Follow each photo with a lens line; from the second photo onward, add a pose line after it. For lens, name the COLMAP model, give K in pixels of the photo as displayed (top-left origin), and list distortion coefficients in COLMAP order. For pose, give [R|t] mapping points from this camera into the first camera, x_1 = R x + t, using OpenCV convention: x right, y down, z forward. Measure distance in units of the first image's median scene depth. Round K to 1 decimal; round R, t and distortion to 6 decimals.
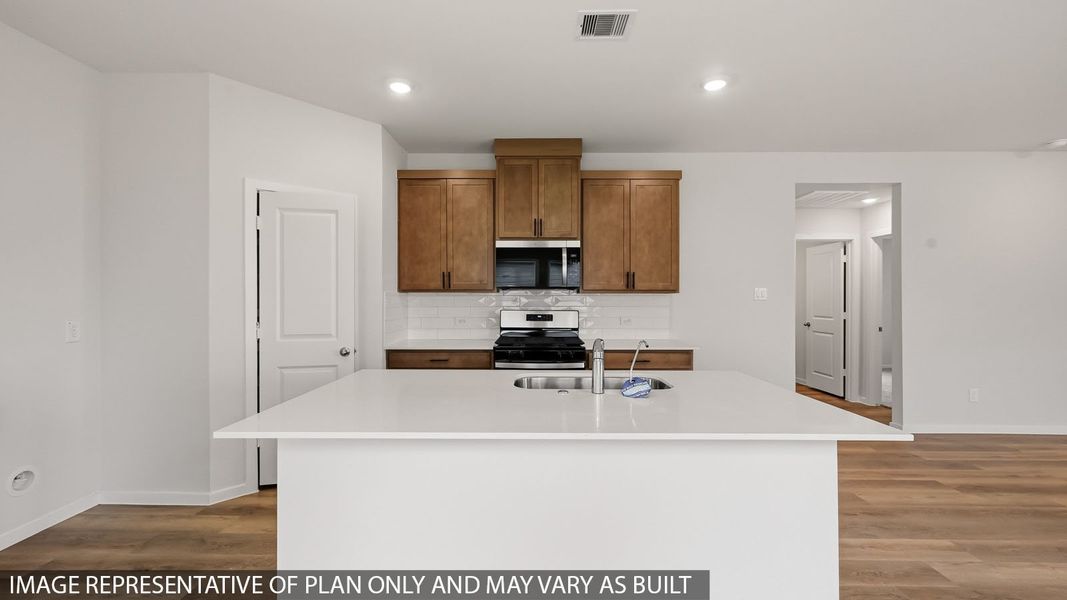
lens RADIAL K [[424.5, 0, 526.9], [0, 424.5, 299.8], [0, 0, 1]] dist [0.000575, -0.000357]
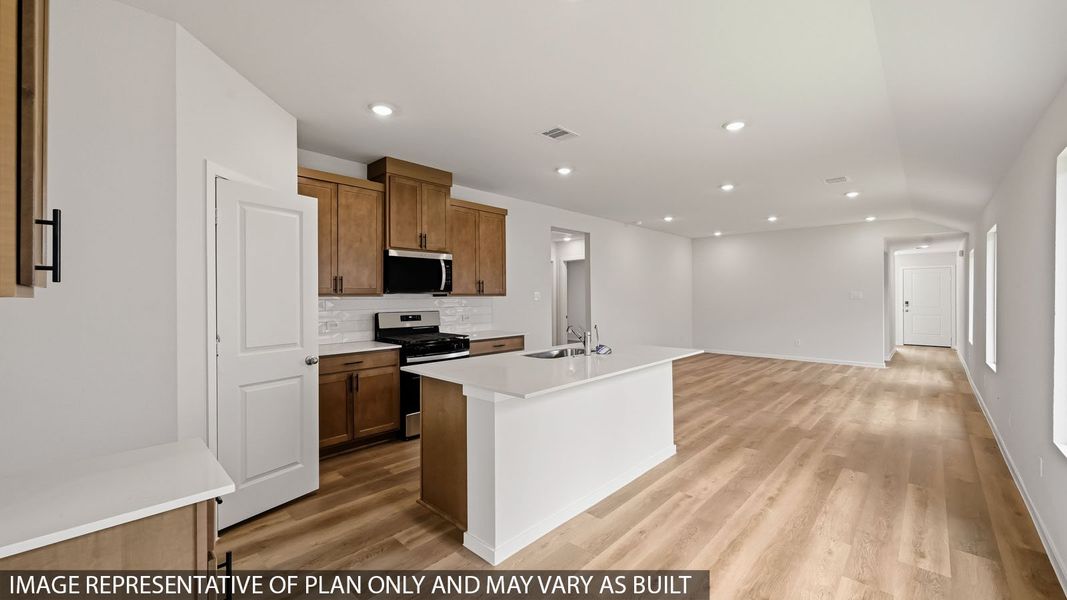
lens RADIAL K [[424.5, 0, 528.8], [0, 424.5, 297.4], [0, 0, 1]] dist [0.000575, -0.000357]
pose [[0.679646, -0.006343, 0.733513, -0.632053], [0.007637, 0.999970, 0.001571, -0.013669], [-0.733501, 0.004534, 0.679674, -0.011937]]
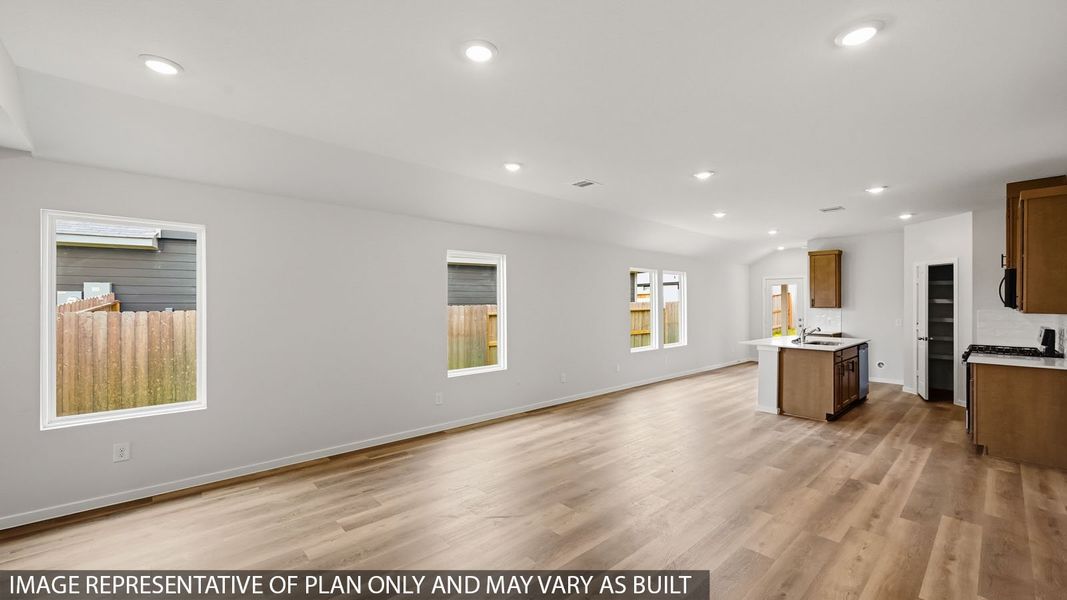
lens RADIAL K [[424.5, 0, 534.8], [0, 424.5, 301.9], [0, 0, 1]] dist [0.000575, -0.000357]
pose [[-0.728781, -0.005483, -0.684724, 1.928582], [-0.007965, 0.999968, 0.000469, -0.034697], [0.684700, 0.005796, -0.728802, 0.968728]]
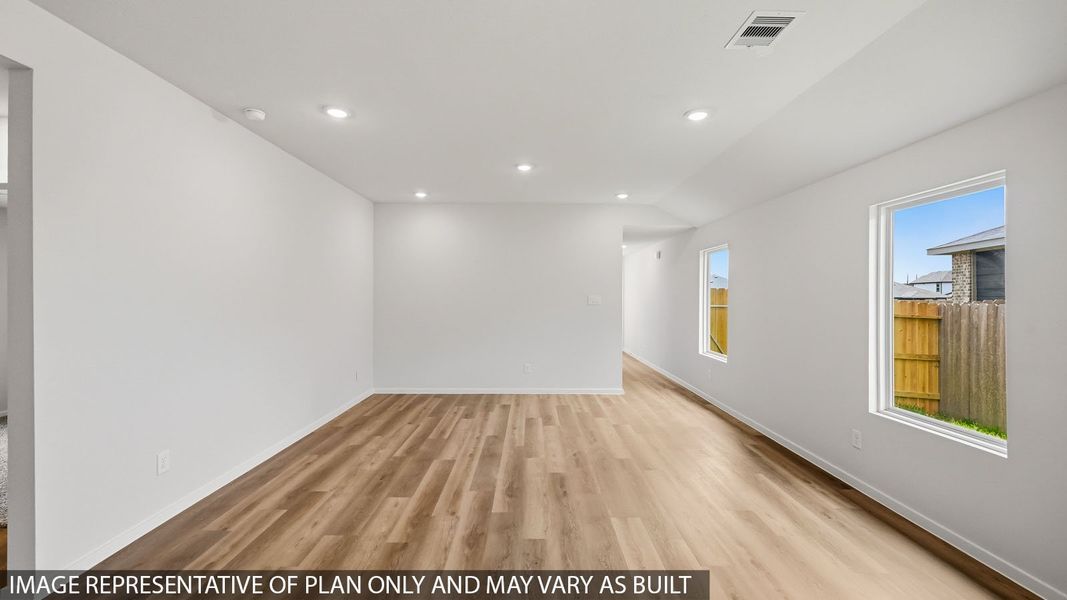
lens RADIAL K [[424.5, 0, 530.6], [0, 424.5, 296.6], [0, 0, 1]] dist [0.000575, -0.000357]
pose [[-0.018351, -0.001709, 0.999830, 0.437688], [0.005392, 0.999984, 0.001809, -0.025724], [-0.999817, 0.005424, -0.018342, 0.498021]]
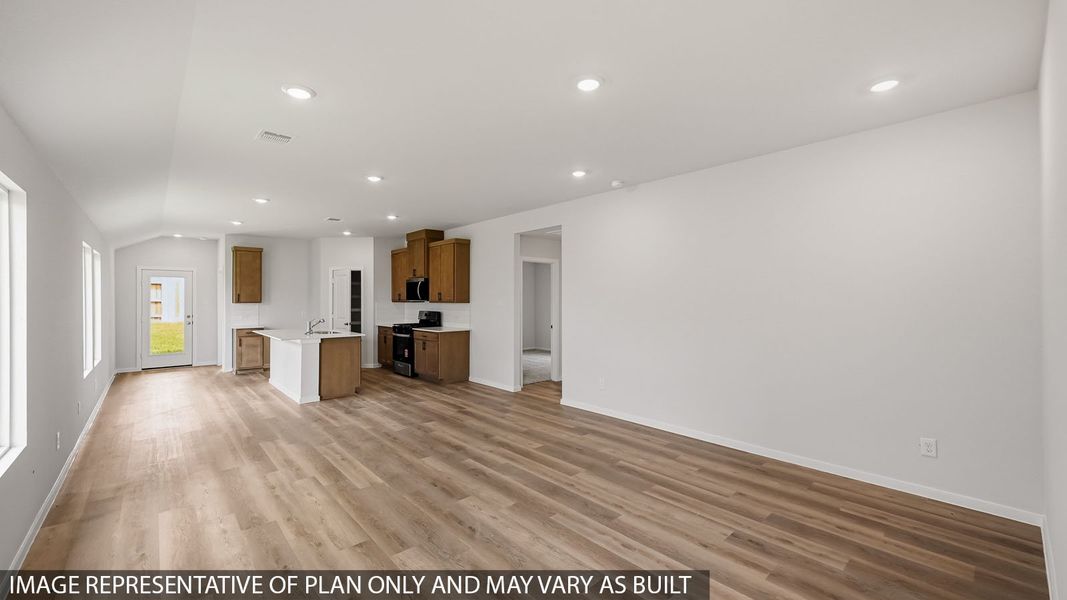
lens RADIAL K [[424.5, 0, 537.7], [0, 424.5, 293.1], [0, 0, 1]] dist [0.000575, -0.000357]
pose [[0.689622, -0.010493, -0.724094, 2.027915], [-0.002593, 0.999853, -0.016959, -0.030990], [0.724165, 0.013573, 0.689493, -0.035627]]
